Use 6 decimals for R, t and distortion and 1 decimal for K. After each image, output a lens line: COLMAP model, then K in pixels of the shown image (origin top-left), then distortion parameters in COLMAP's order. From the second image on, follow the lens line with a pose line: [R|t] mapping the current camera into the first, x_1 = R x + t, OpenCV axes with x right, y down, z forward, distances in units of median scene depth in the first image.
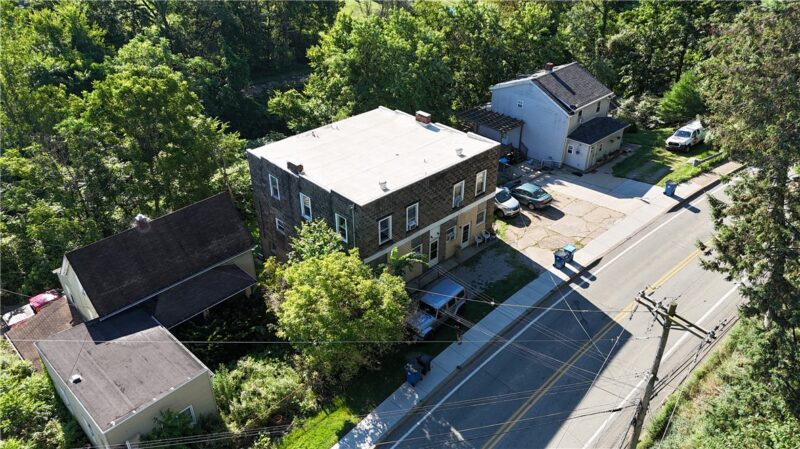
lens RADIAL K [[583.4, 0, 400.0], [0, 583.4, 224.5], [0, 0, 1]] dist [0.086305, -0.119452]
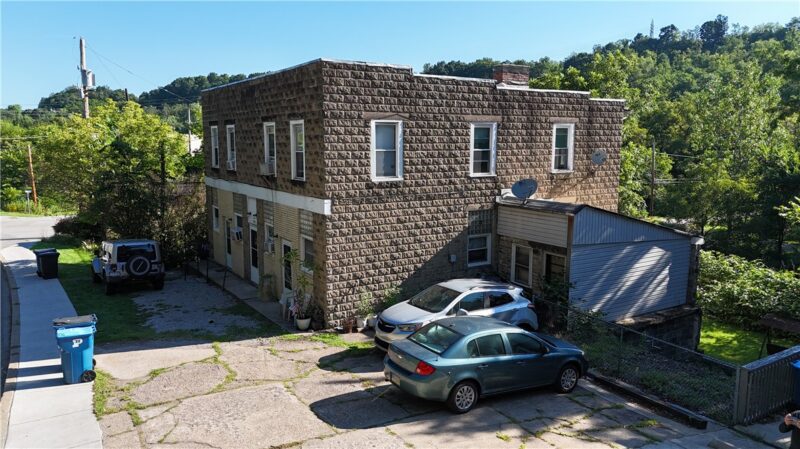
lens RADIAL K [[583.0, 0, 400.0], [0, 583.0, 224.5], [0, 0, 1]] dist [0.113190, -0.124521]
pose [[-0.189491, 0.141531, -0.971629, 0.549295], [-0.522113, 0.823535, 0.221784, -0.161383], [0.831559, 0.549326, -0.082157, 1.137318]]
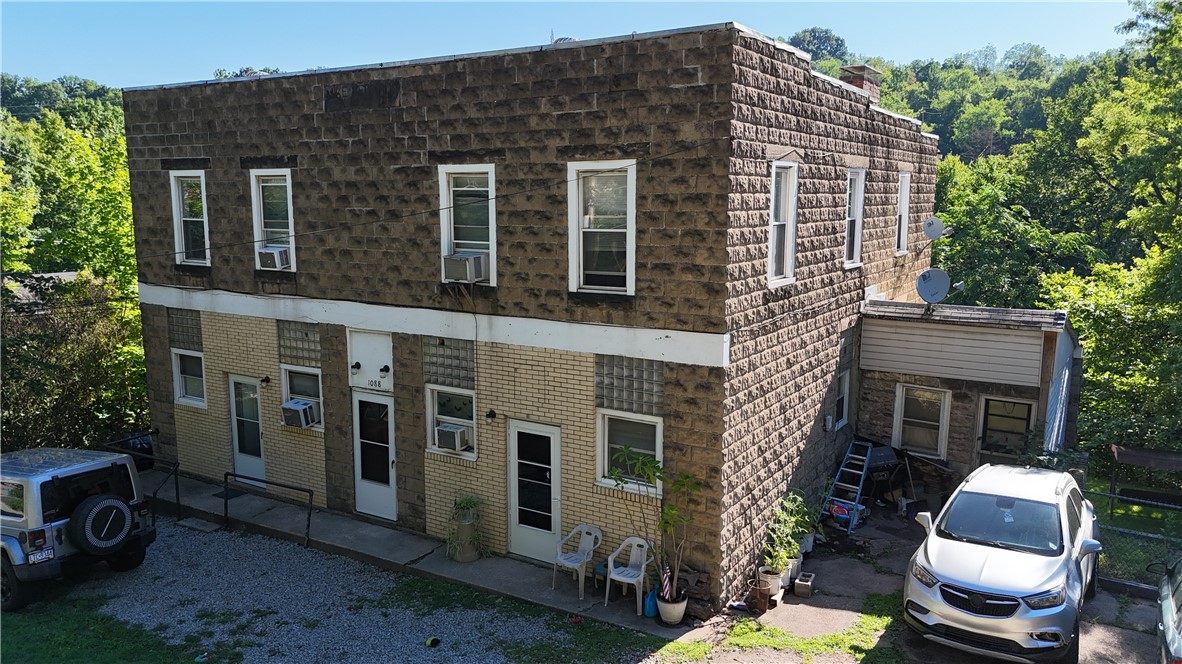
lens RADIAL K [[861.9, 0, 591.0], [0, 861.9, 332.0], [0, 0, 1]] dist [0.086305, -0.119452]
pose [[0.253193, 0.151076, -0.955547, 0.416889], [-0.512884, 0.858458, -0.000174, -0.040487], [0.820270, 0.490129, 0.294840, 0.940205]]
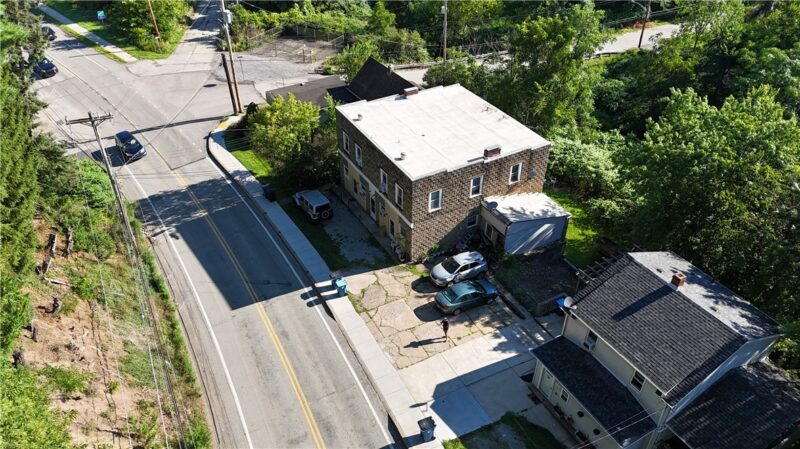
lens RADIAL K [[583.4, 0, 400.0], [0, 583.4, 224.5], [0, 0, 1]] dist [0.086305, -0.119452]
pose [[-0.236081, 0.590202, -0.771964, 0.979397], [-0.513254, 0.598830, 0.614796, -0.687698], [0.825128, 0.541355, 0.161551, 0.869666]]
